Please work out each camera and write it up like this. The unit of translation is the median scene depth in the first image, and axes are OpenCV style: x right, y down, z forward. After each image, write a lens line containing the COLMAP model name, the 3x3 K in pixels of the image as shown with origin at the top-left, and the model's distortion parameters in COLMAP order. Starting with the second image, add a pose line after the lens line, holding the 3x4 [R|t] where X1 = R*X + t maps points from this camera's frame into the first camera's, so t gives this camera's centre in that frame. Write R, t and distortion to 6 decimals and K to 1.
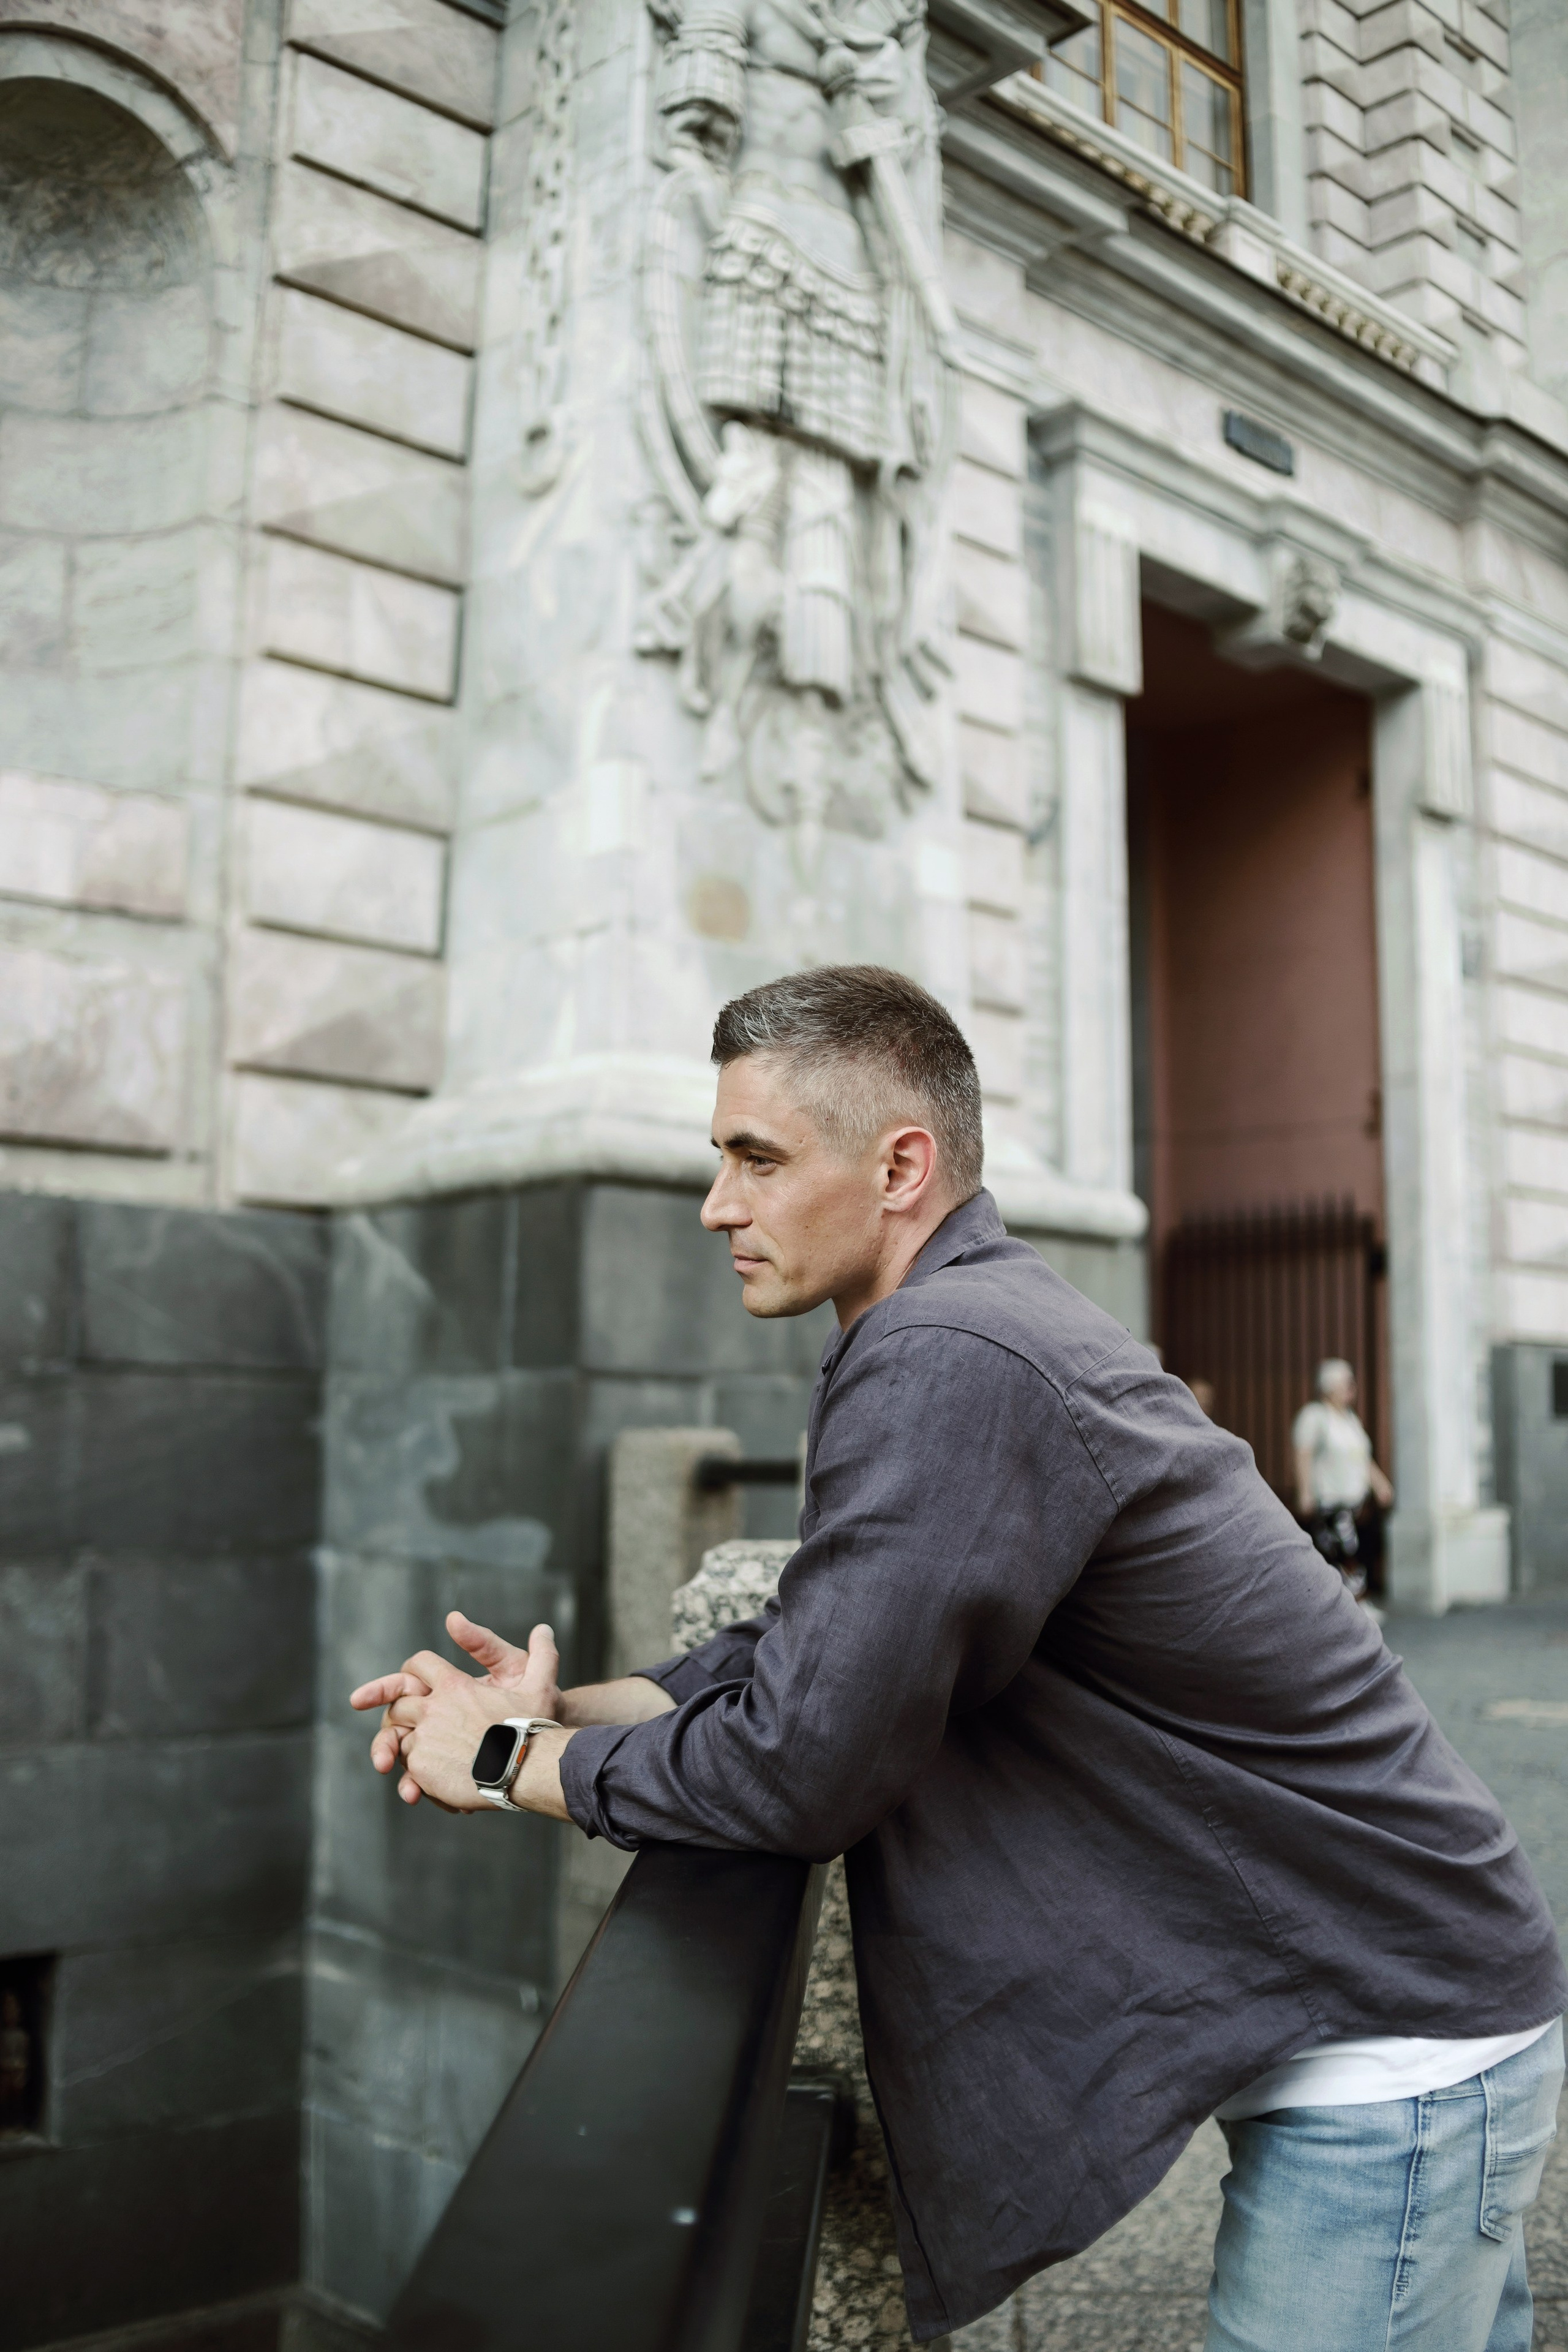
lens RADIAL K [[2320.5, 0, 784.0], [0, 2320.5, 1176.0], [0, 0, 1]] dist [-0.149898, 0.095170]
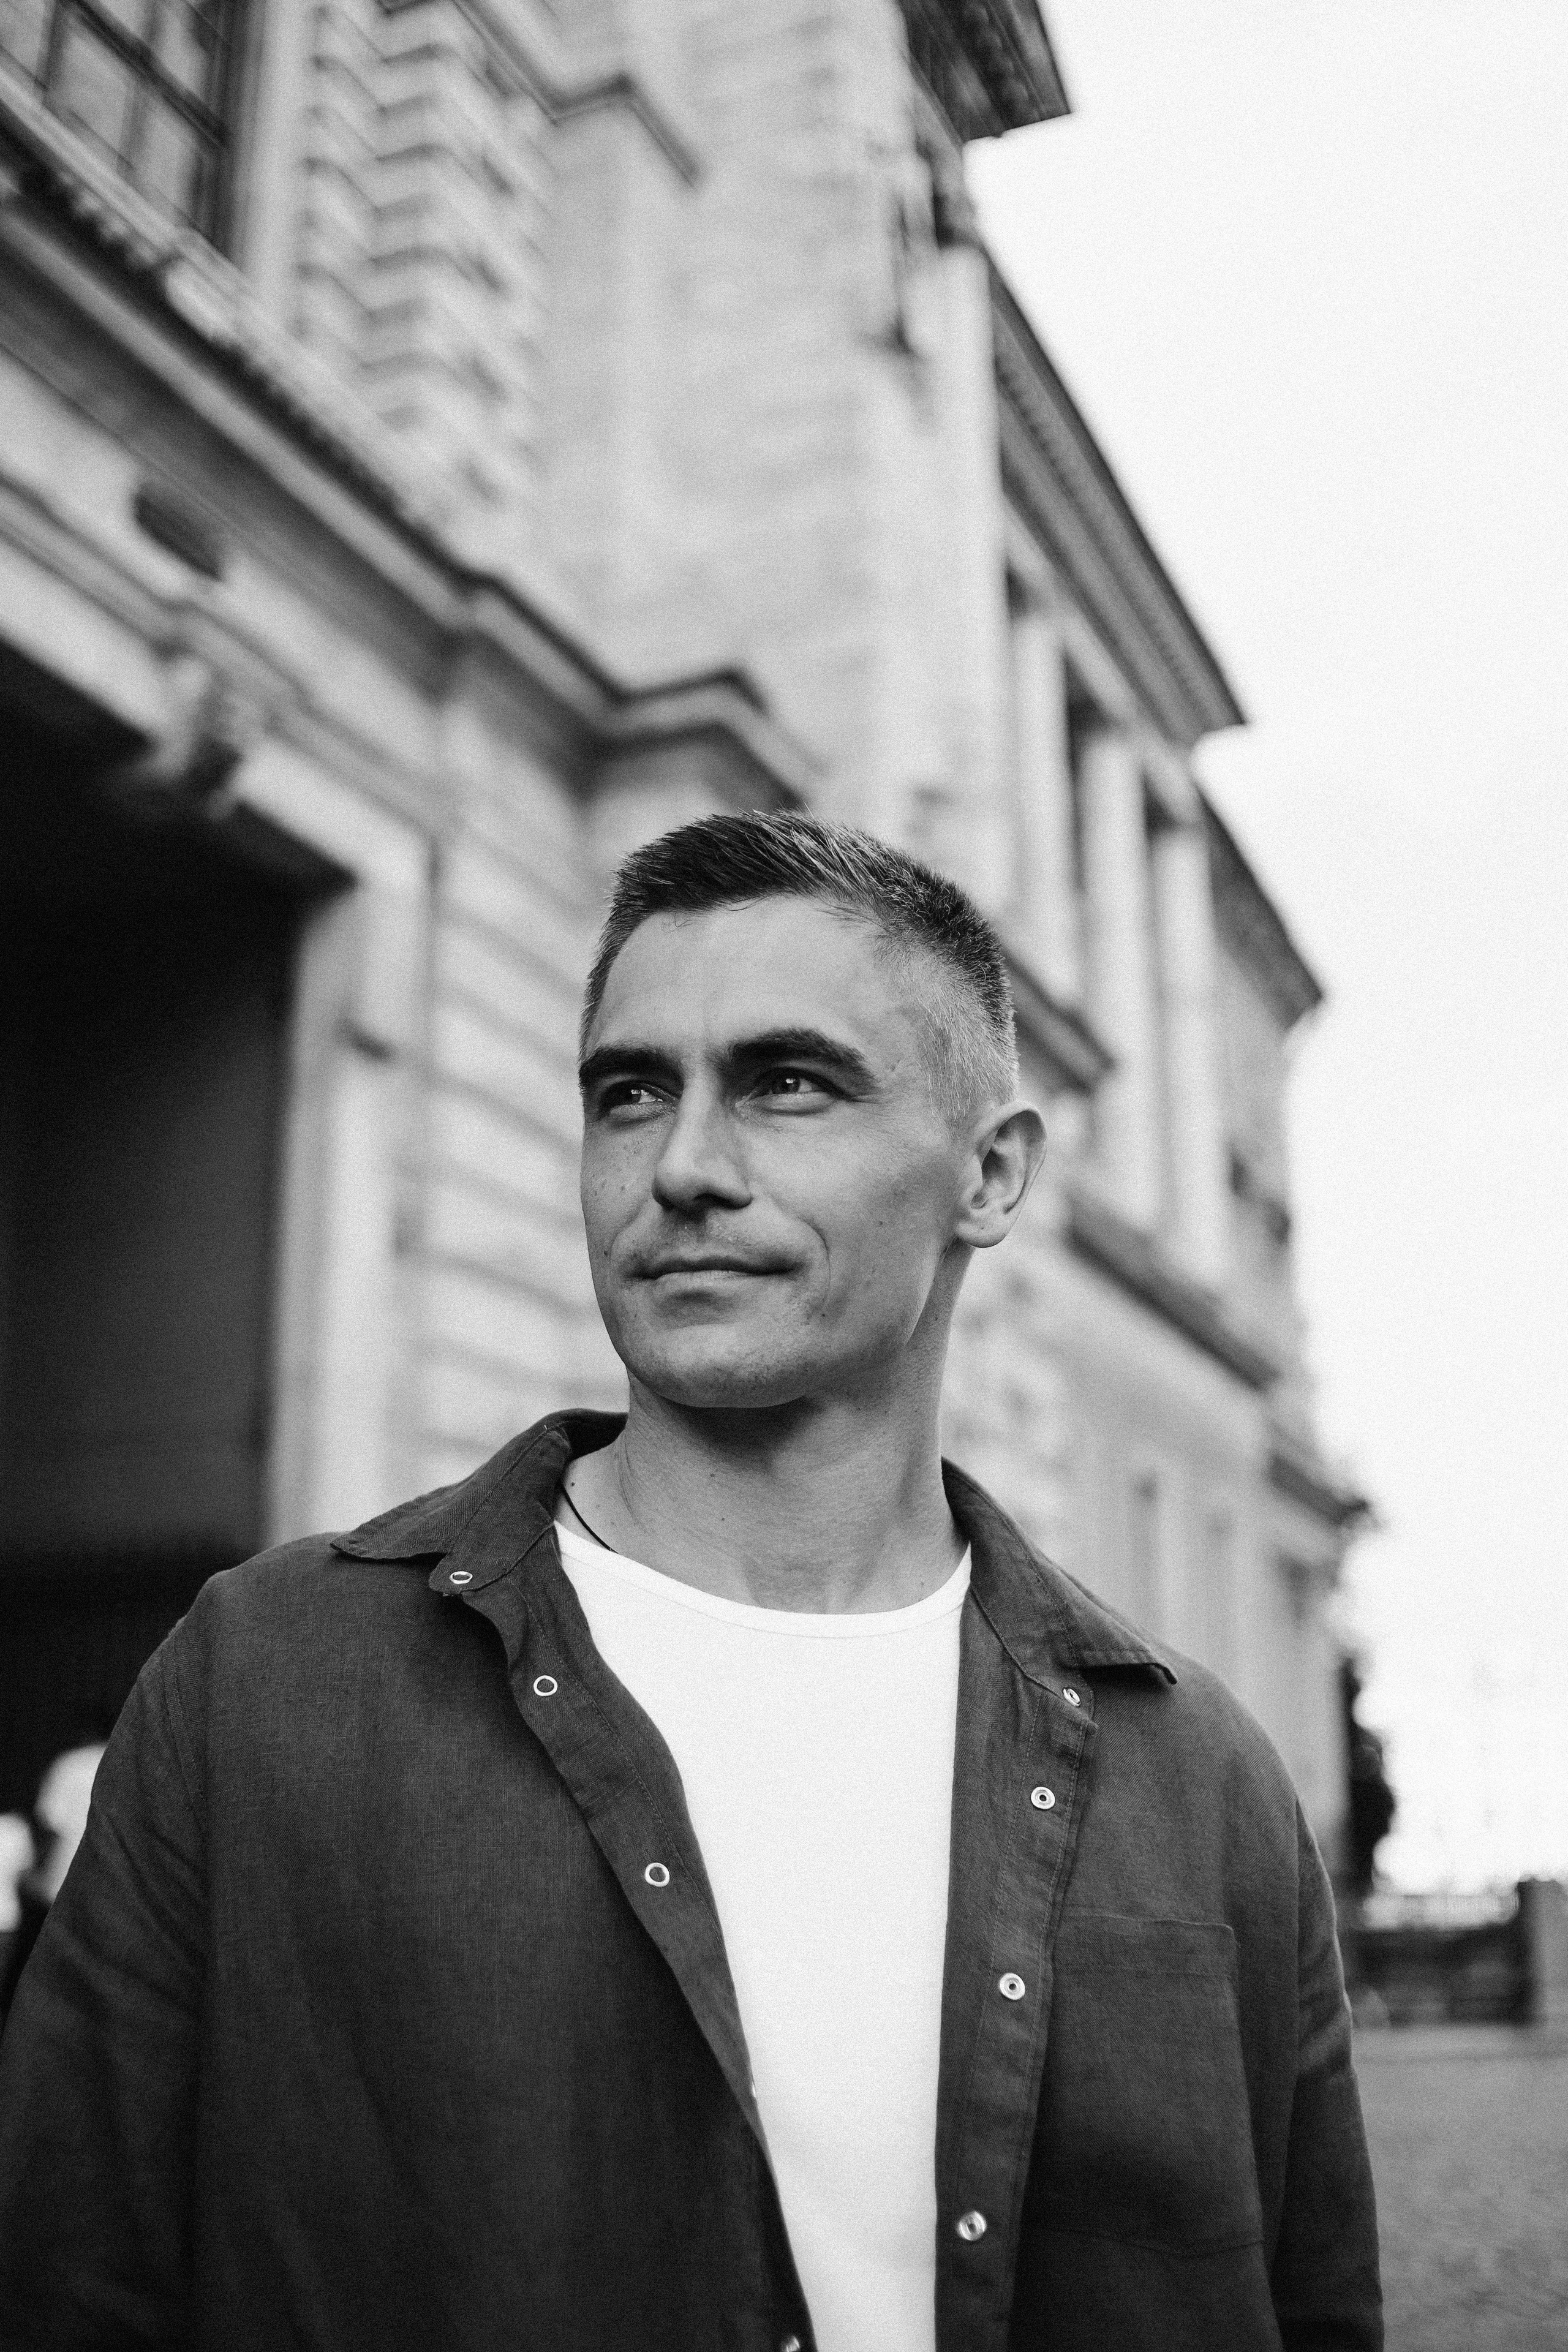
lens RADIAL K [[2473.6, 0, 784.0], [0, 2473.6, 1176.0], [0, 0, 1]] dist [-0.149809, 0.021687]
pose [[0.910311, 0.095091, 0.402854, 0.097677], [-0.037942, 0.988326, -0.147551, 0.006002], [-0.412182, 0.119033, 0.903292, 0.230570]]
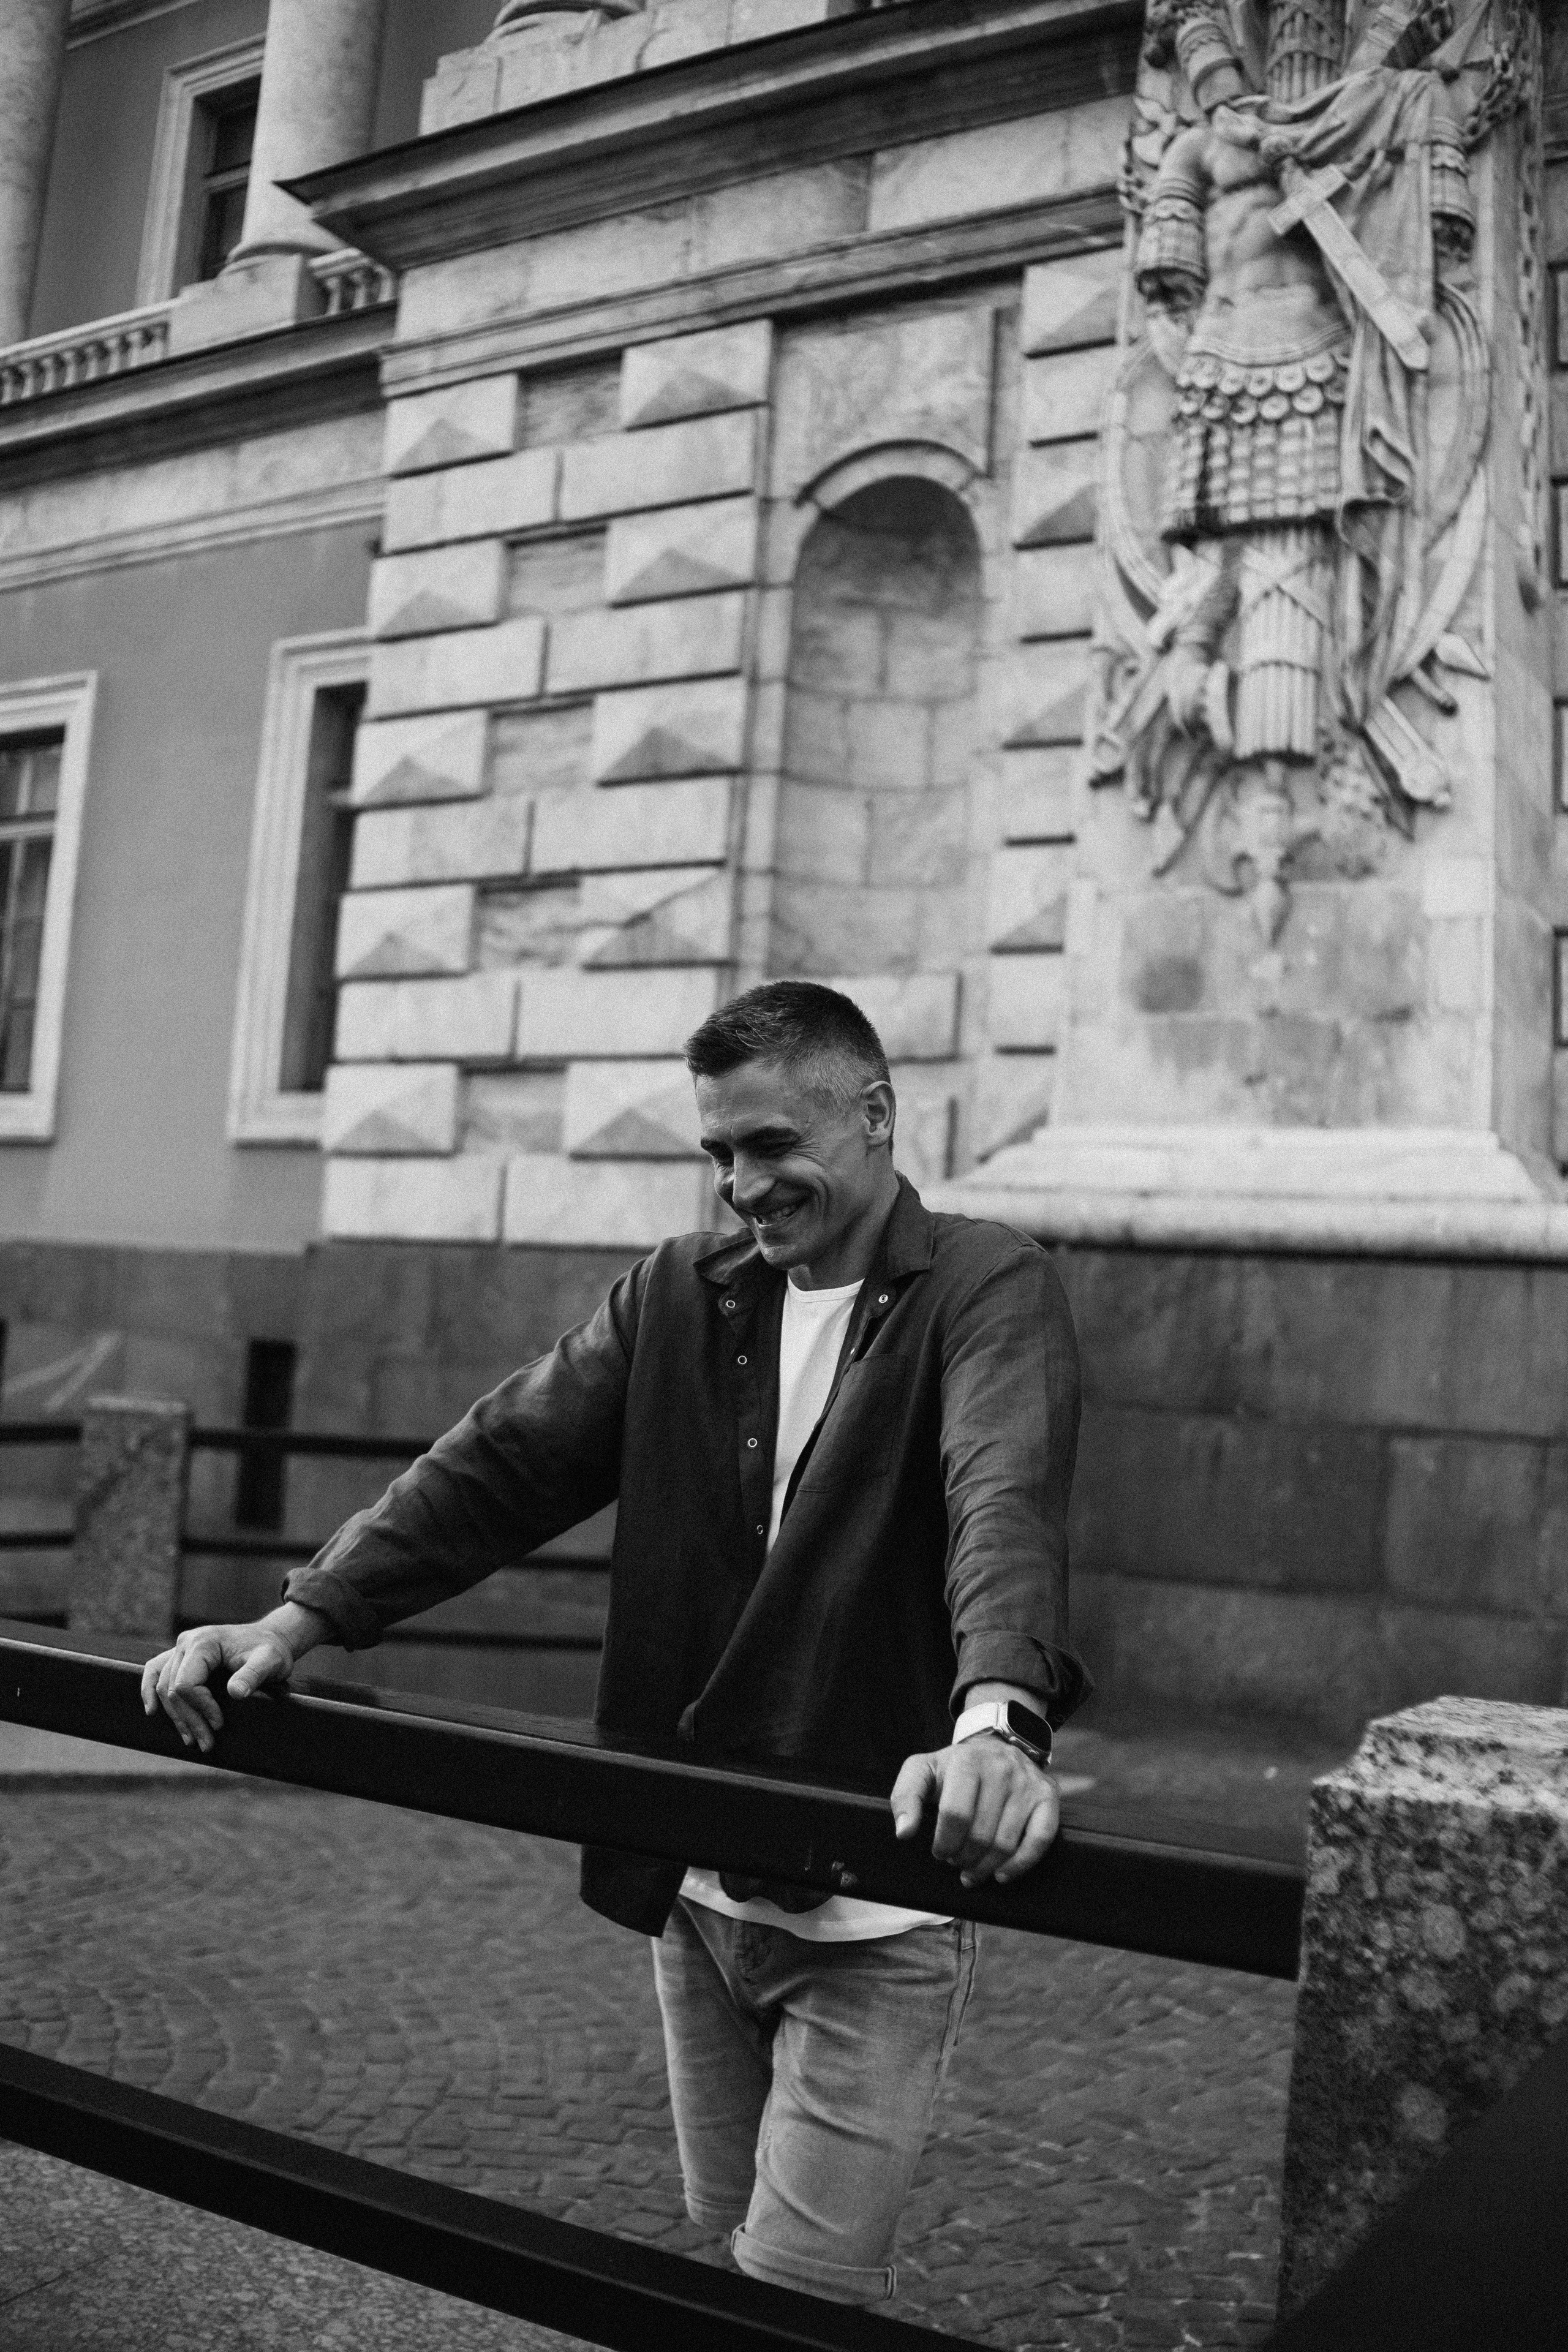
lens RADIAL K [[2320.5, 0, 784.0], [0, 2320.5, 1176.0], [0, 0, 1]] dist [-0.149898, 0.095170]
pose [[0.262526, -0.069805, -0.962397, 0.664118], [0.055994, 0.996801, -0.057026, 0.020699], [0.963299, -0.038918, 0.265595, 0.341623]]
